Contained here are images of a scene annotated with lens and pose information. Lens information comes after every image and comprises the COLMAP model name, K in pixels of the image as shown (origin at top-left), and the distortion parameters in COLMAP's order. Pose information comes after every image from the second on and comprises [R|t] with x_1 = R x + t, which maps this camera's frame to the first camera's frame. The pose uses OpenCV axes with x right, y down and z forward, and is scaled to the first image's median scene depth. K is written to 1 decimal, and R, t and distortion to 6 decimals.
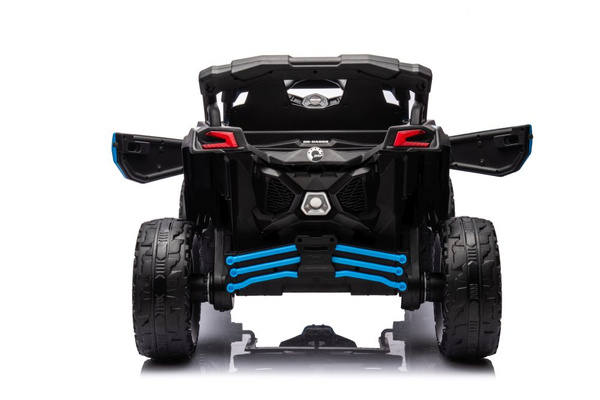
lens RADIAL K [[1135.3, 0, 300.0], [0, 1135.3, 200.0], [0, 0, 1]] dist [0.485264, 0.075290]
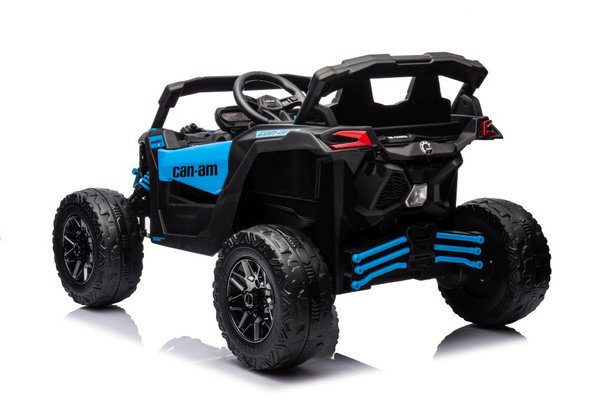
lens RADIAL K [[1213.0, 0, 300.0], [0, 1213.0, 200.0], [0, 0, 1]] dist [0.406698, -0.022281]
pose [[0.806658, -0.083318, 0.585116, -0.728715], [0.090533, 0.995749, 0.016979, -0.021113], [-0.584043, 0.039276, 0.810772, 0.153545]]
